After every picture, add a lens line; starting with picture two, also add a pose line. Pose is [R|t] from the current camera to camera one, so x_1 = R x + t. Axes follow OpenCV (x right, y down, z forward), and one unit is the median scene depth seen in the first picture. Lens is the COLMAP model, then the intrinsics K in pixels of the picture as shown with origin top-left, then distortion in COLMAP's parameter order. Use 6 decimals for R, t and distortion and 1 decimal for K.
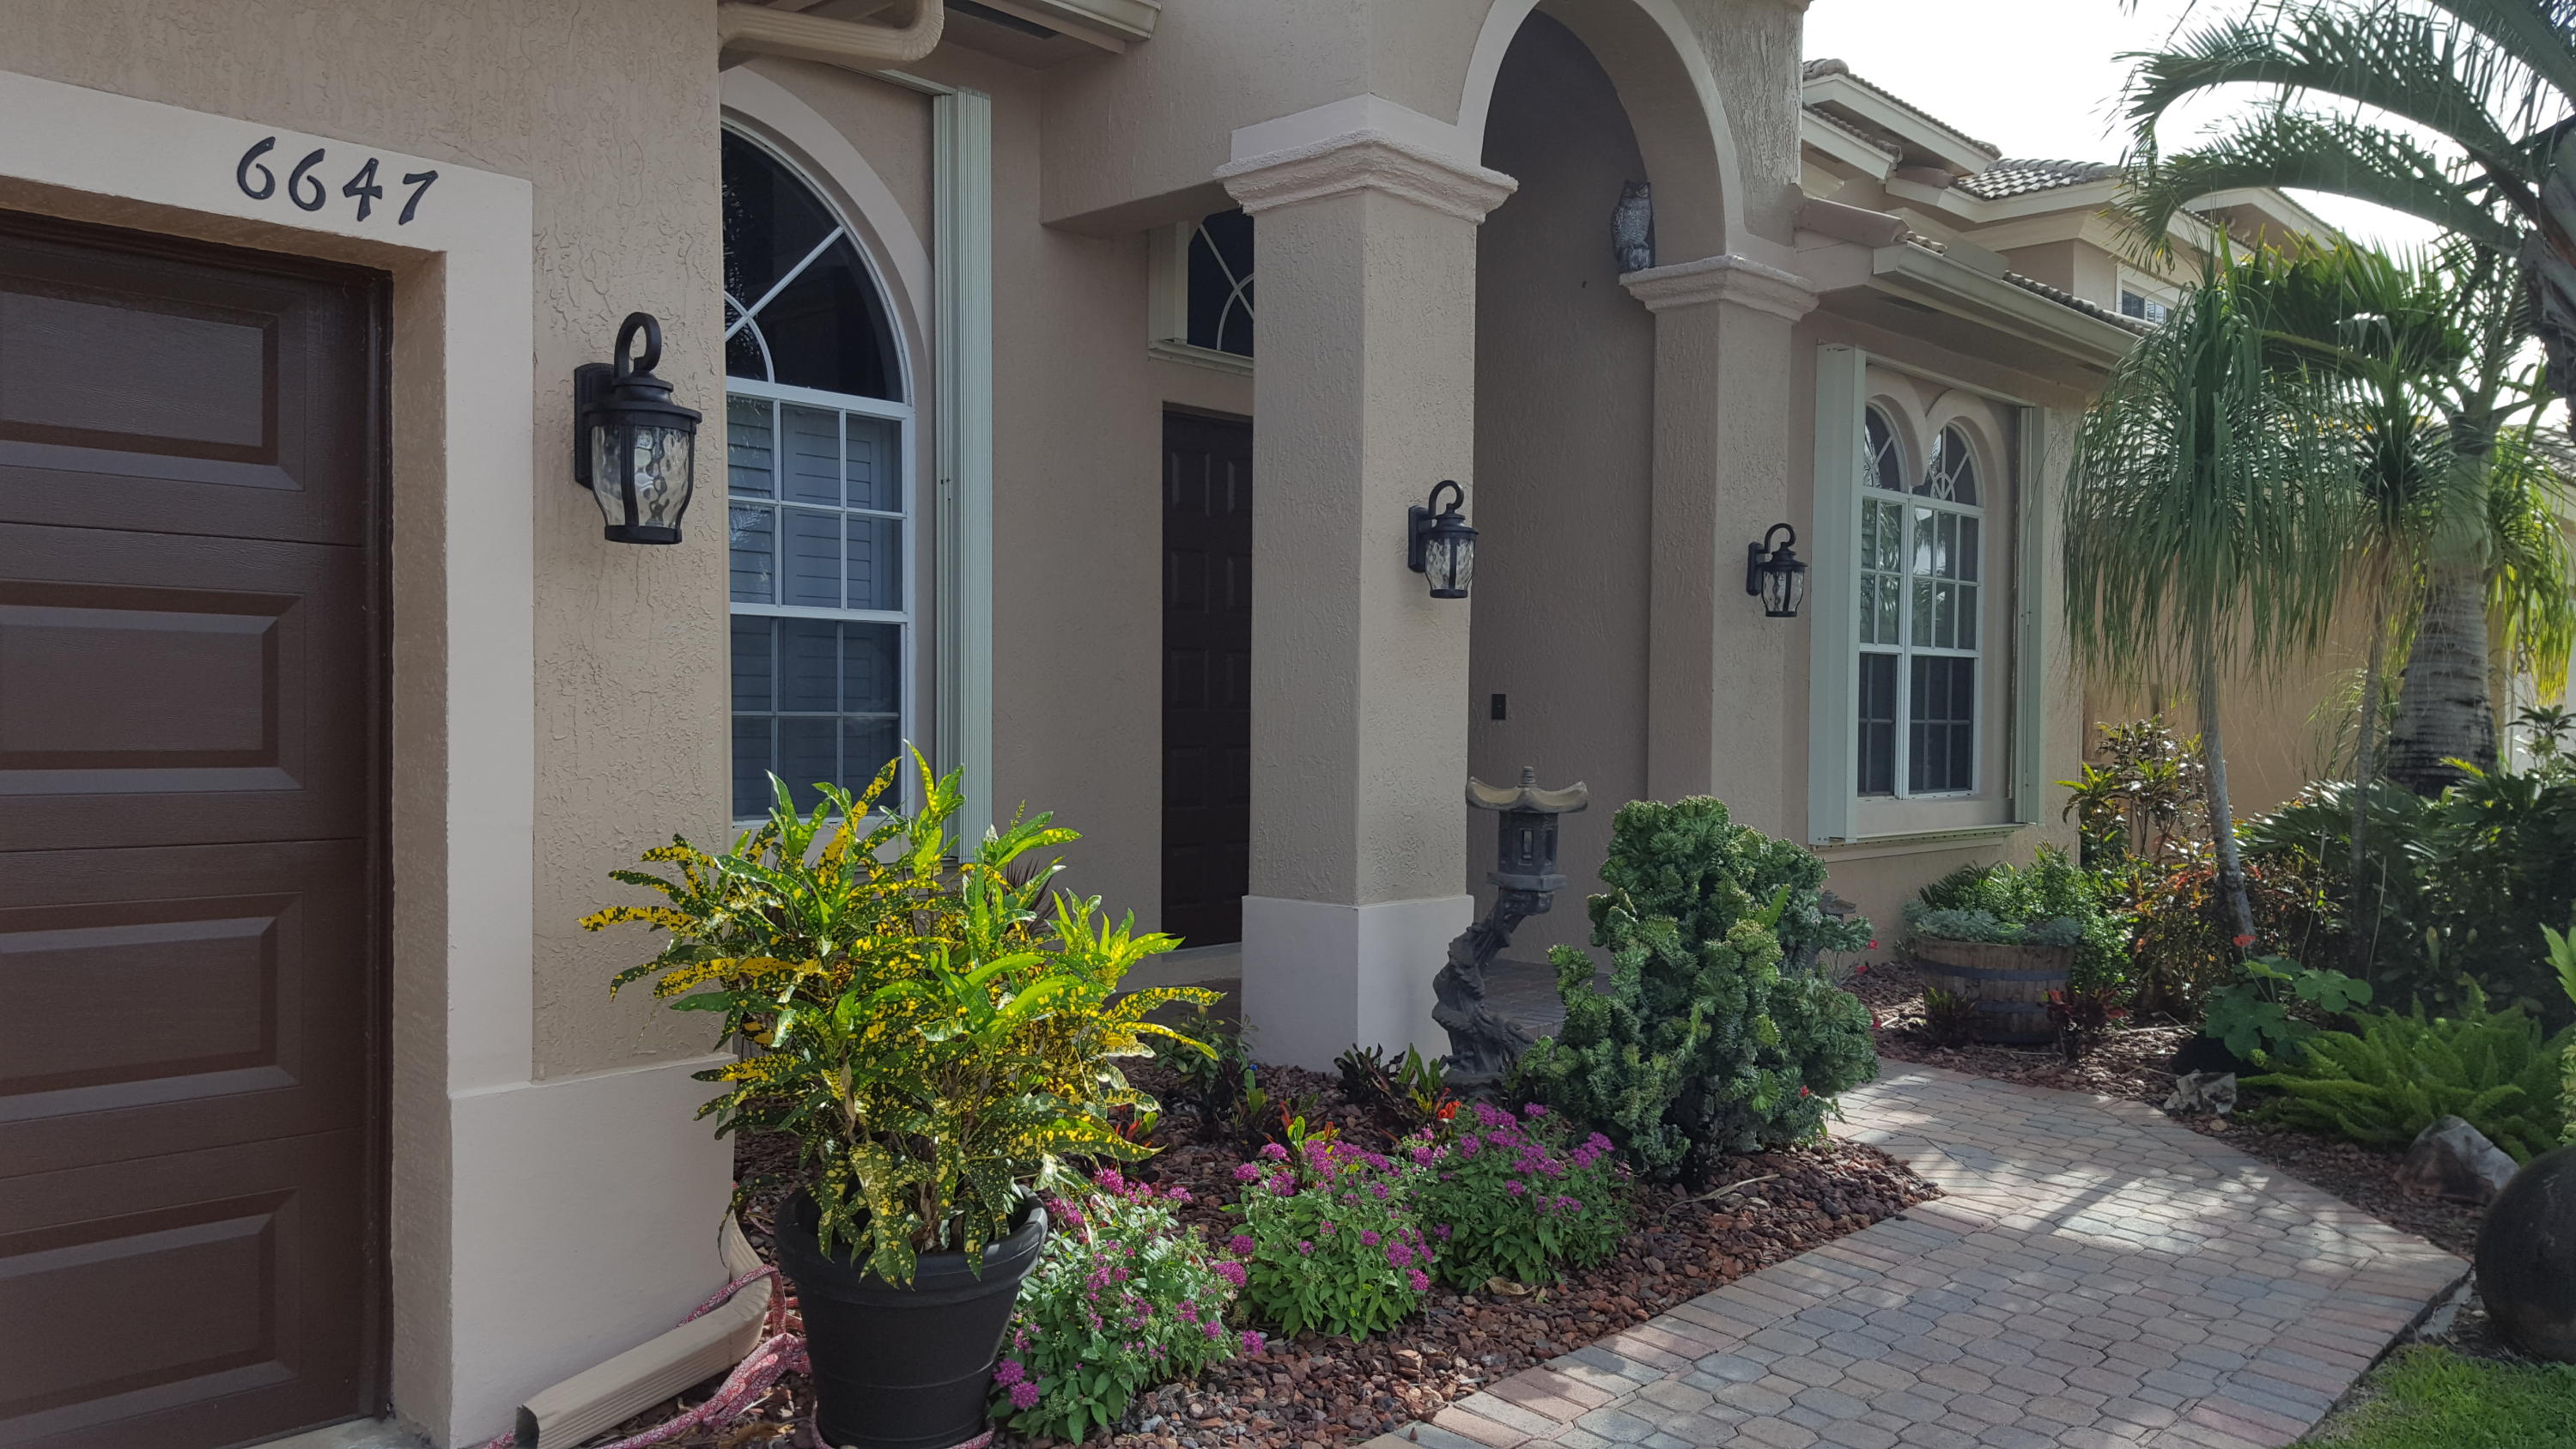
lens RADIAL K [[1921.6, 0, 1279.0], [0, 1921.6, 766.9], [0, 0, 1]] dist [0.119378, -0.223161]
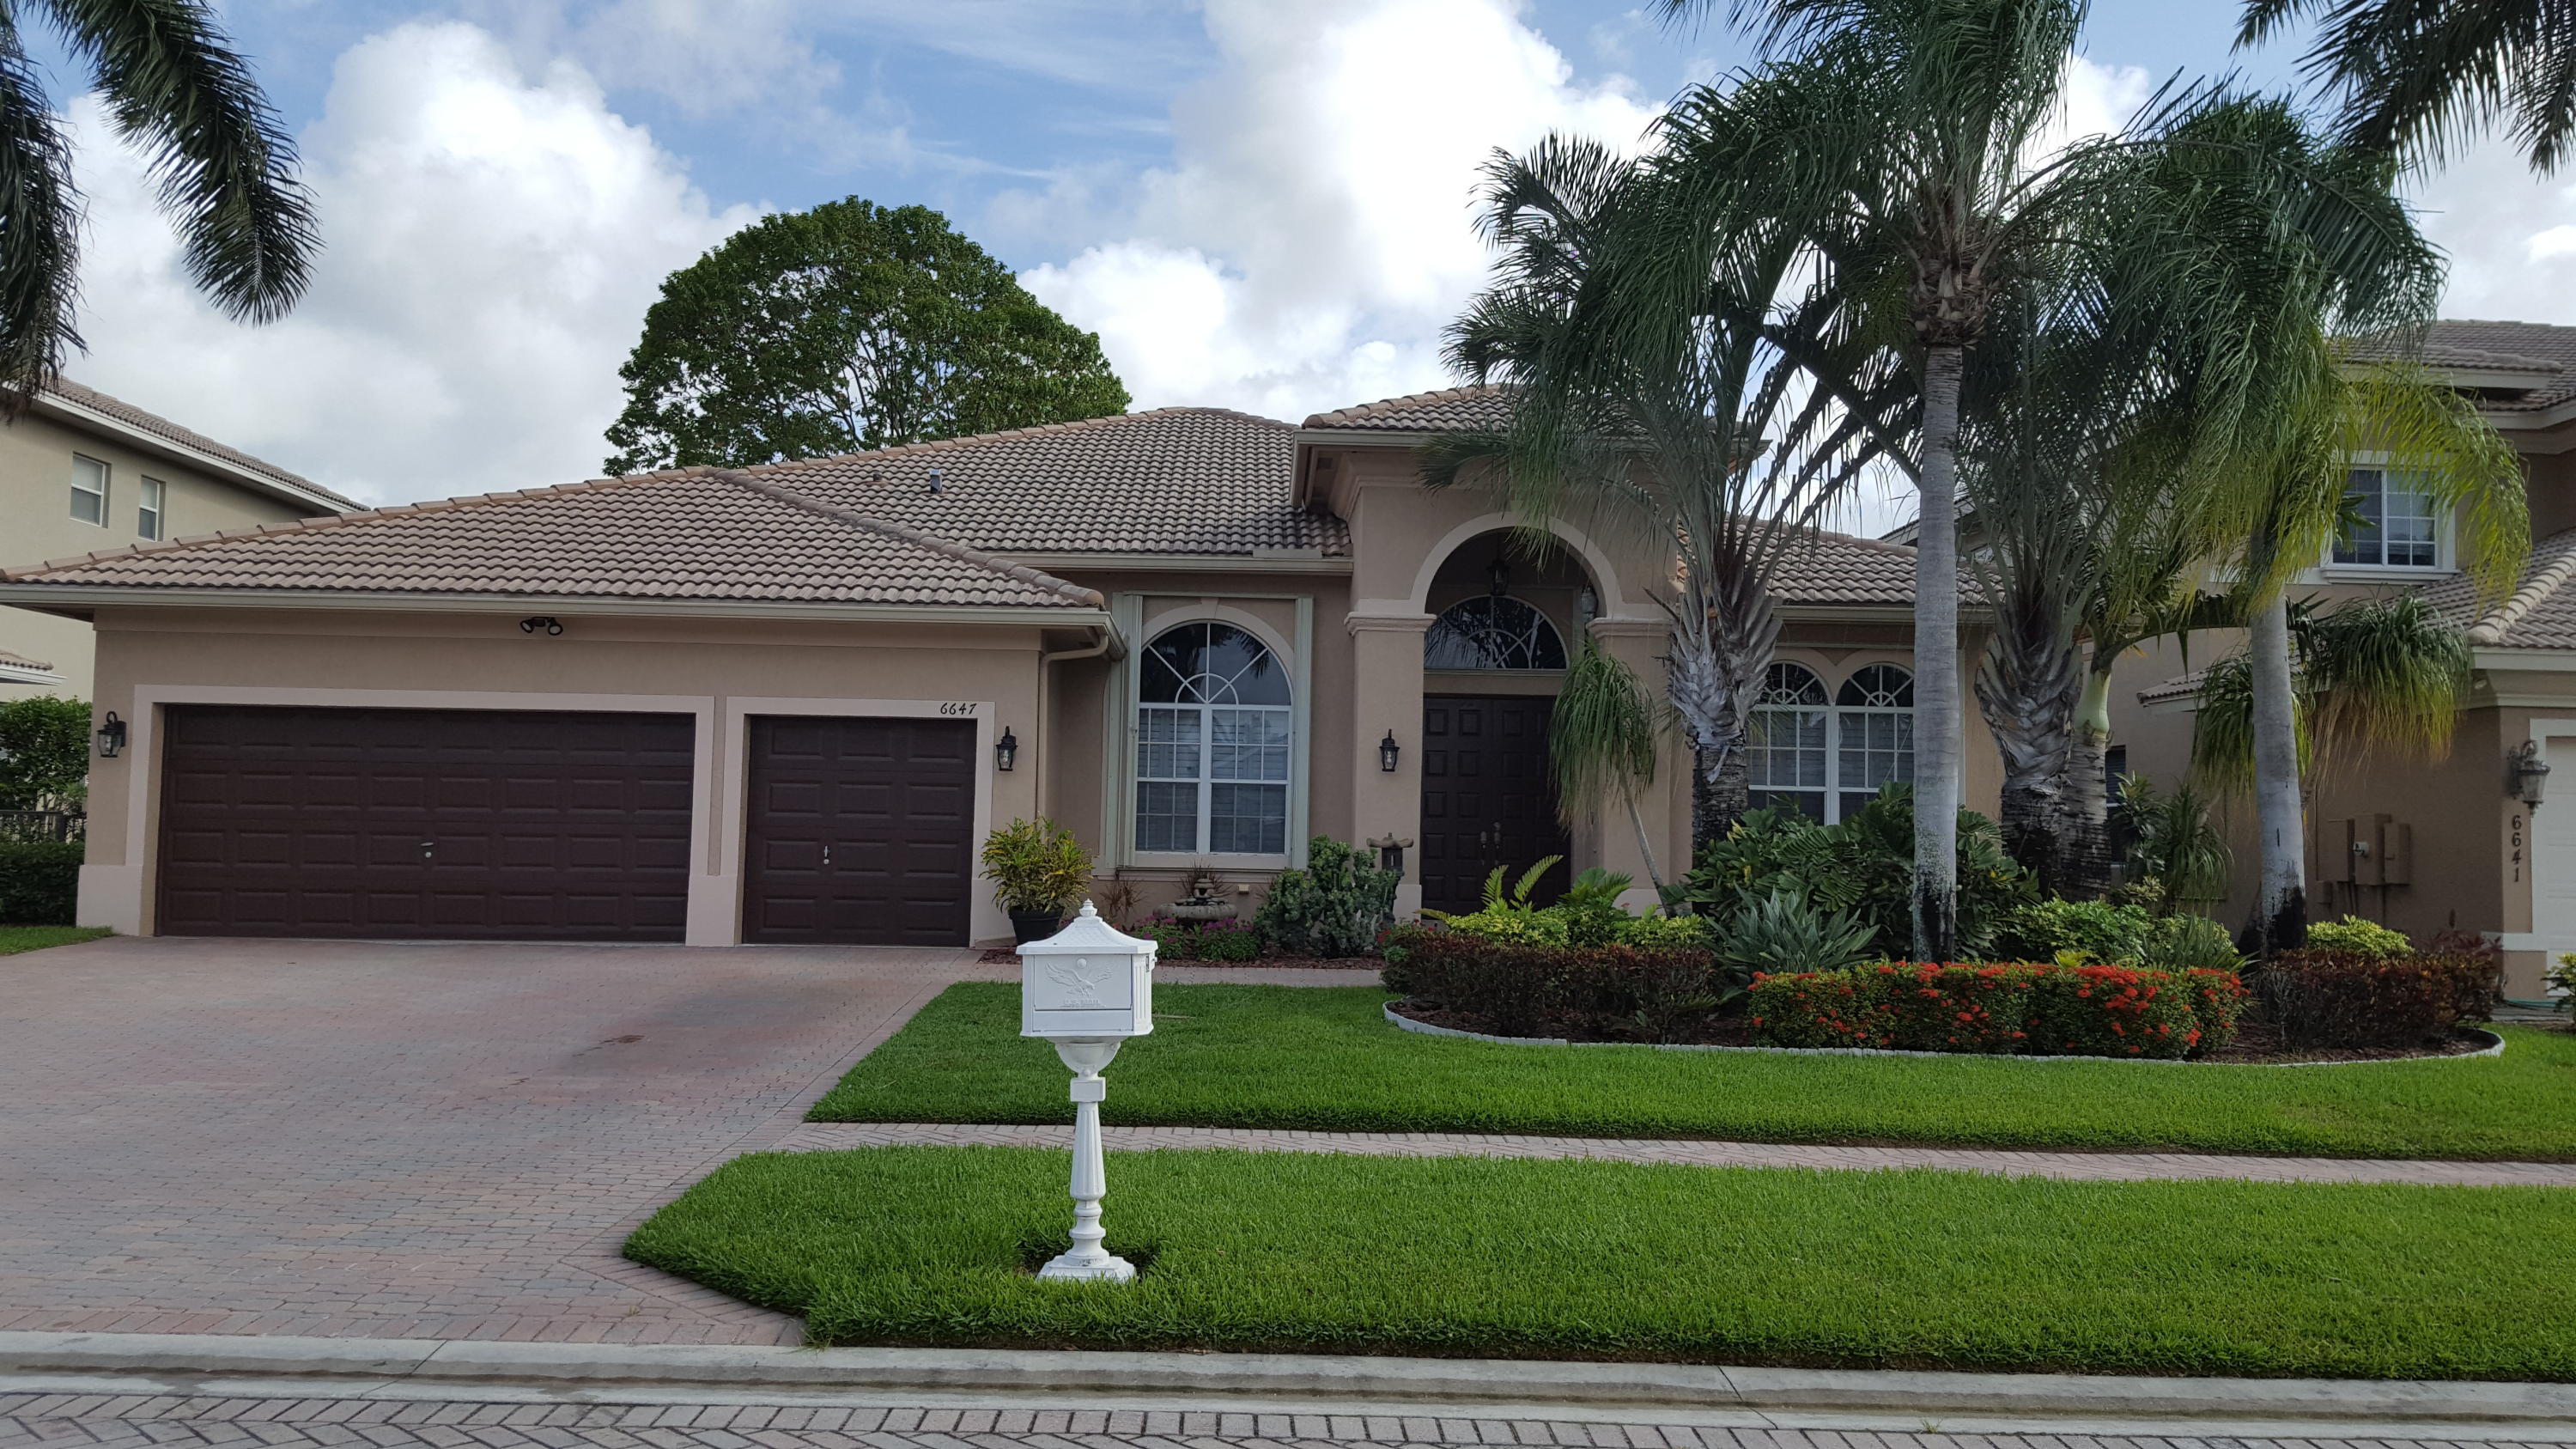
lens RADIAL K [[1921.6, 0, 1279.0], [0, 1921.6, 766.9], [0, 0, 1]] dist [0.119378, -0.223161]
pose [[0.702093, -0.024288, -0.711671, 1.857977], [-0.035741, 0.996957, -0.069284, 0.096788], [0.711188, 0.074079, 0.699088, -0.992886]]
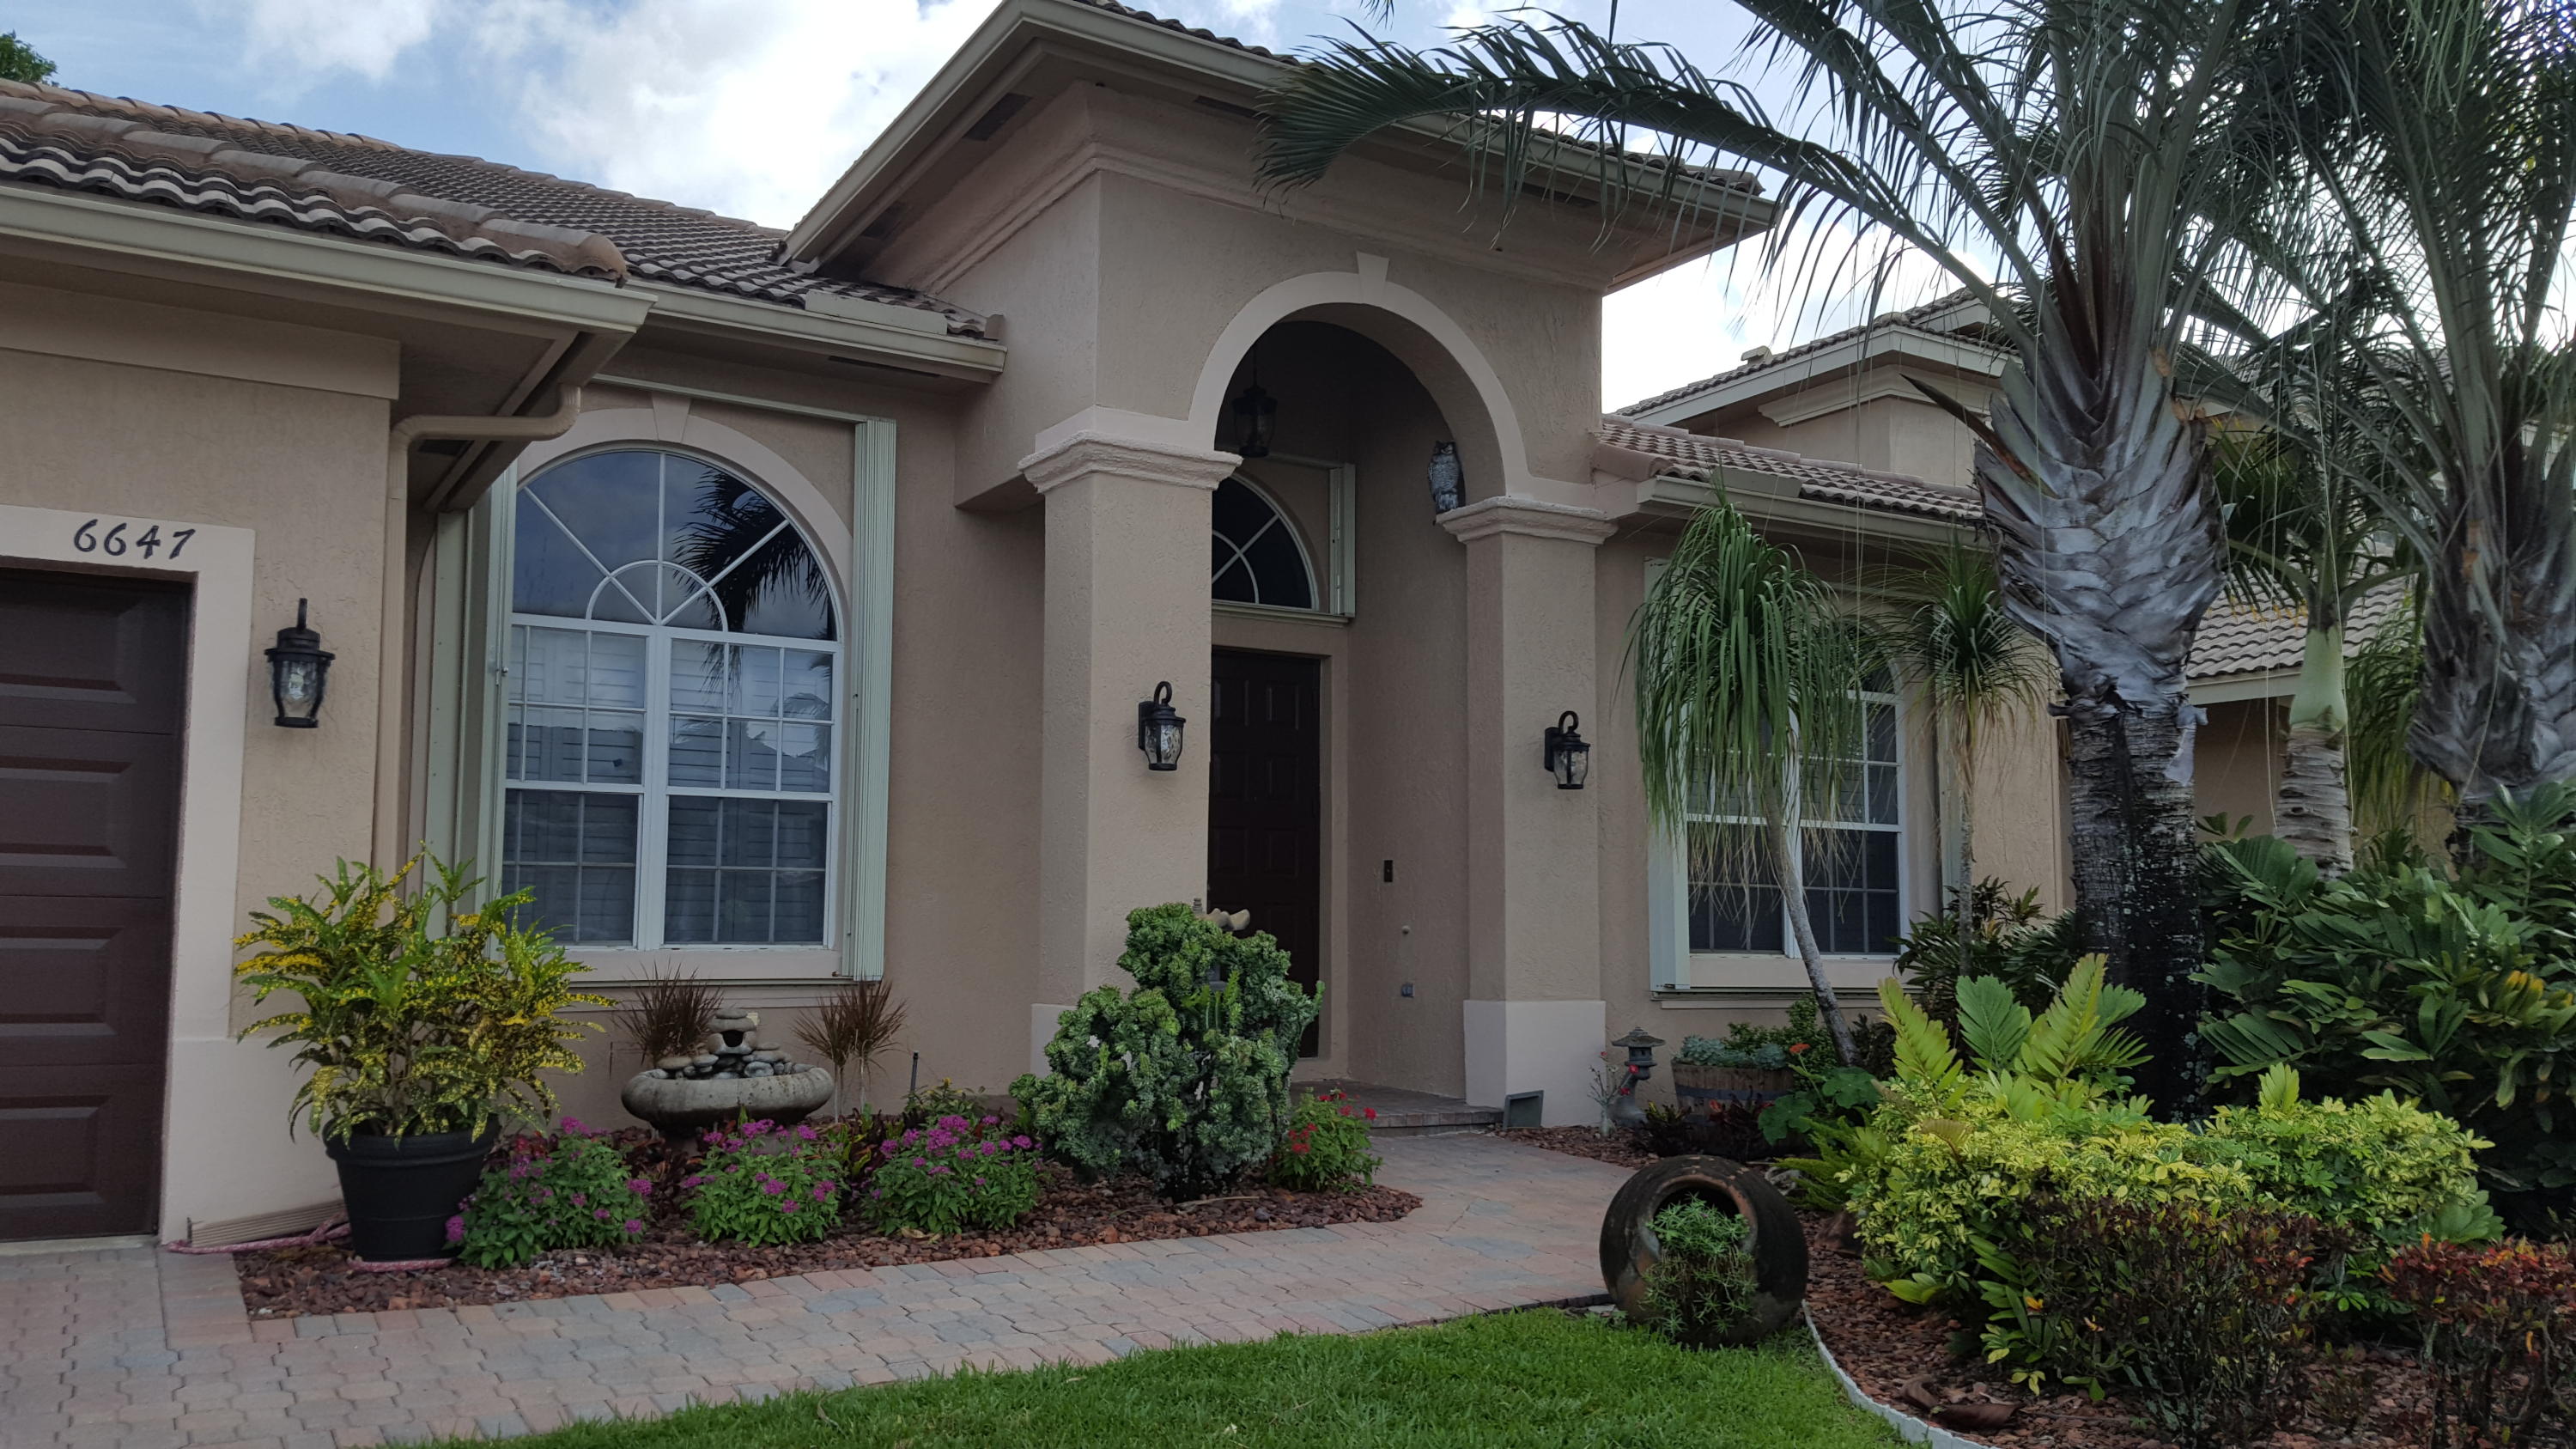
lens RADIAL K [[1921.6, 0, 1279.0], [0, 1921.6, 766.9], [0, 0, 1]] dist [0.119378, -0.223161]
pose [[0.961220, -0.023735, -0.274761, 0.503695], [-0.008945, 0.993082, -0.117080, 0.059471], [0.275639, 0.114998, 0.954358, -0.214863]]
